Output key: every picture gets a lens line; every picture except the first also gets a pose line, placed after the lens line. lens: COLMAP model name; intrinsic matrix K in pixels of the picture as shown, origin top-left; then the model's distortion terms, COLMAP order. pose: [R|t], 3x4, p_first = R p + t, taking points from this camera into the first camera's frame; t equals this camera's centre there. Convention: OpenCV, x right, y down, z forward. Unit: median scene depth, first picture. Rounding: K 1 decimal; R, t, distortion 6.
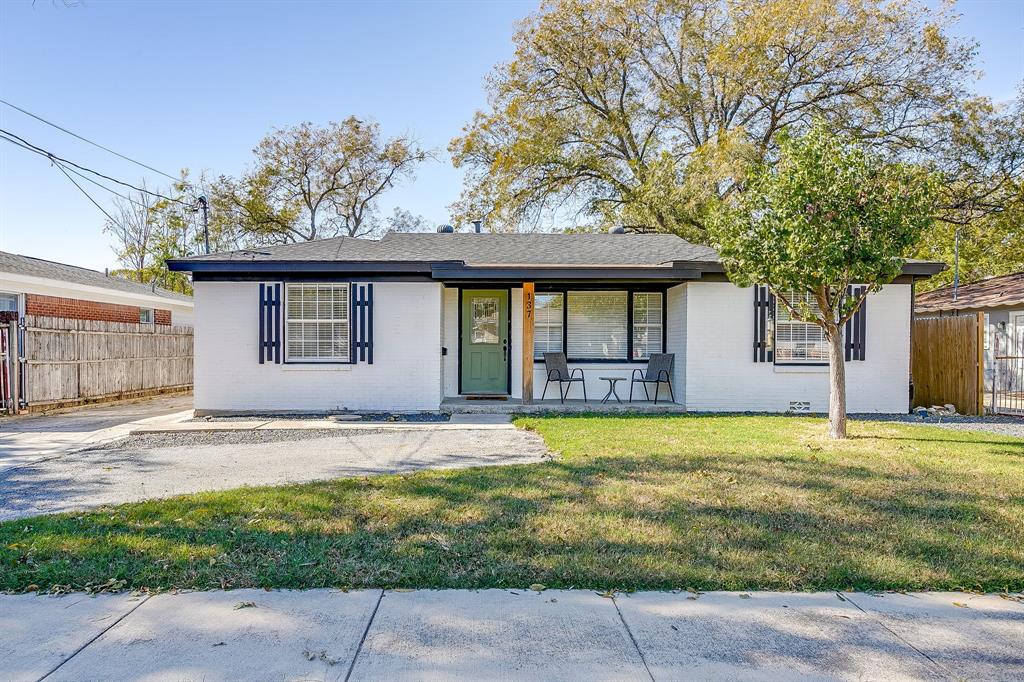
lens RADIAL K [[681.2, 0, 511.8], [0, 681.2, 341.2], [0, 0, 1]] dist [-0.004491, 0.004170]
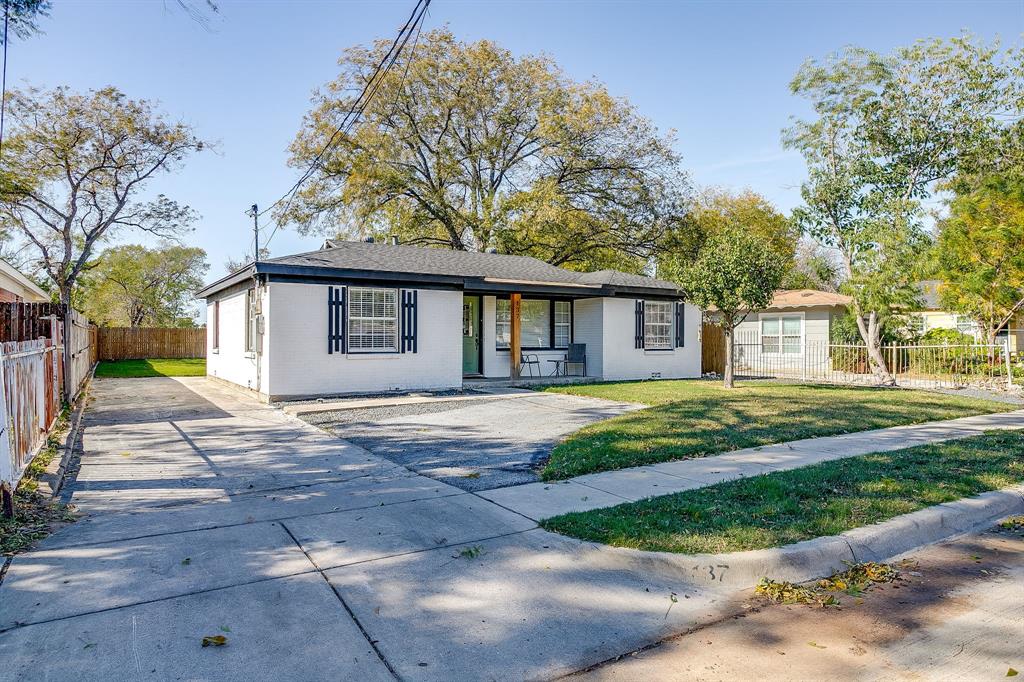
lens RADIAL K [[681.2, 0, 509.6], [0, 681.2, 341.5], [0, 0, 1]] dist [-0.004491, 0.004170]
pose [[0.818608, -0.004127, 0.574338, -0.792952], [-0.003481, 0.999920, 0.012147, -0.004275], [-0.574342, -0.011943, 0.818528, -0.148705]]
